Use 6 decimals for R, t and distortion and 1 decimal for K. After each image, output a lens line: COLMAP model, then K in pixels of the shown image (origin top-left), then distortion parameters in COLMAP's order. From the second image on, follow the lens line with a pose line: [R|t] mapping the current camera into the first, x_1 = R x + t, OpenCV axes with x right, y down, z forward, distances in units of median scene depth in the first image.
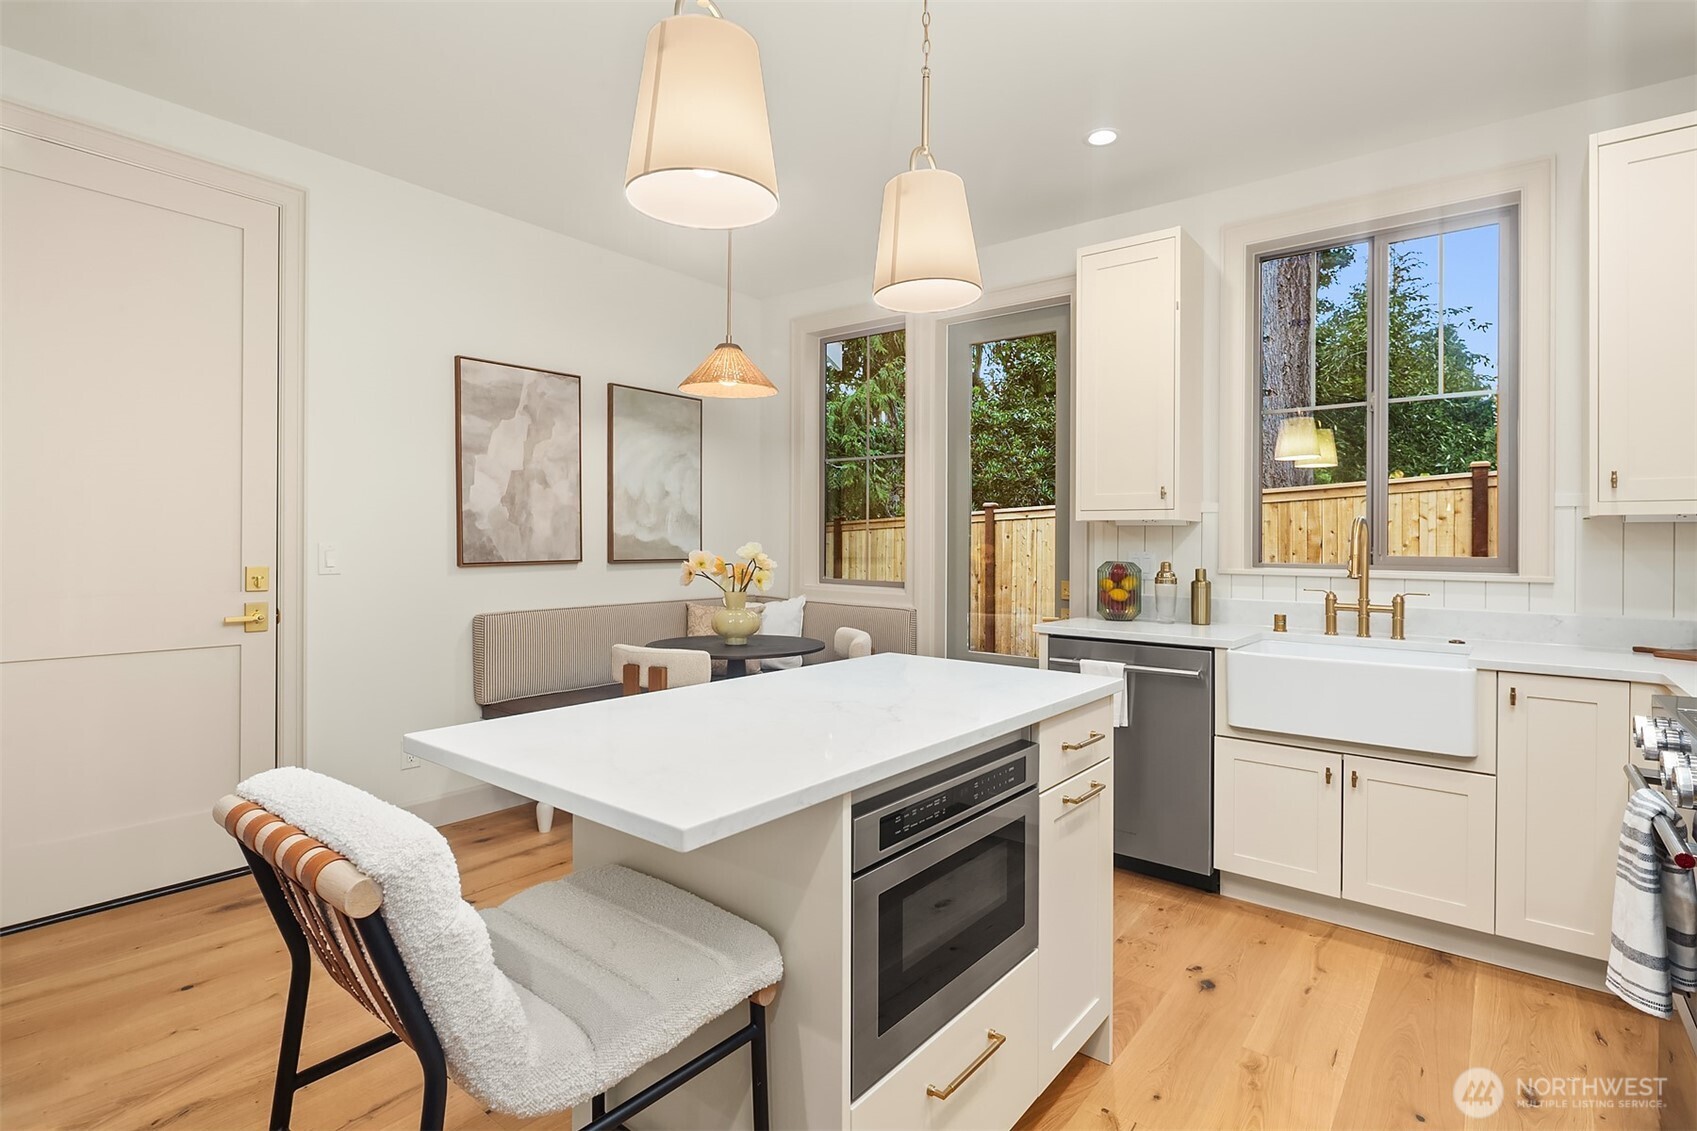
lens RADIAL K [[827.9, 0, 843.1], [0, 827.9, 552.4], [0, 0, 1]] dist [0.002600, -0.005025]
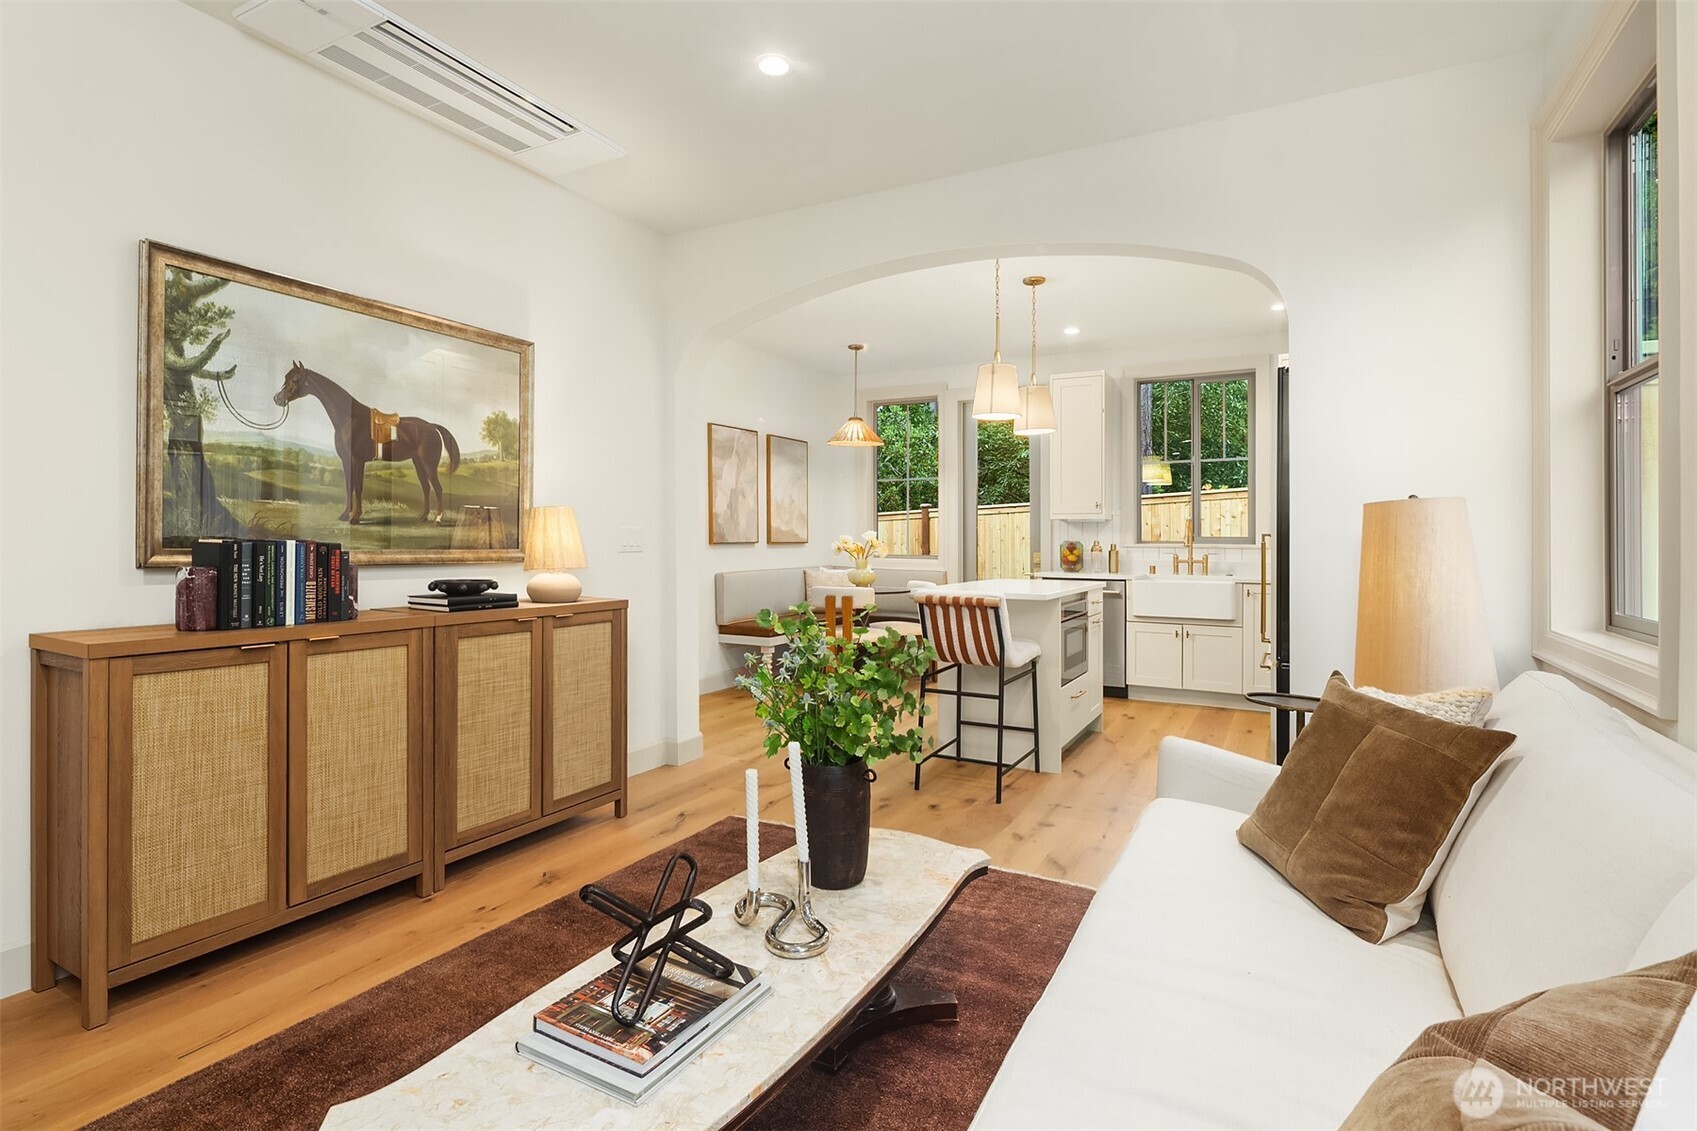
lens RADIAL K [[827.9, 0, 848.9], [0, 827.9, 568.1], [0, 0, 1]] dist [0.002600, -0.005025]
pose [[0.983829, -0.008594, 0.178905, -0.512438], [0.004269, 0.999690, 0.024546, 0.025049], [-0.179060, -0.023385, 0.983560, -0.780000]]
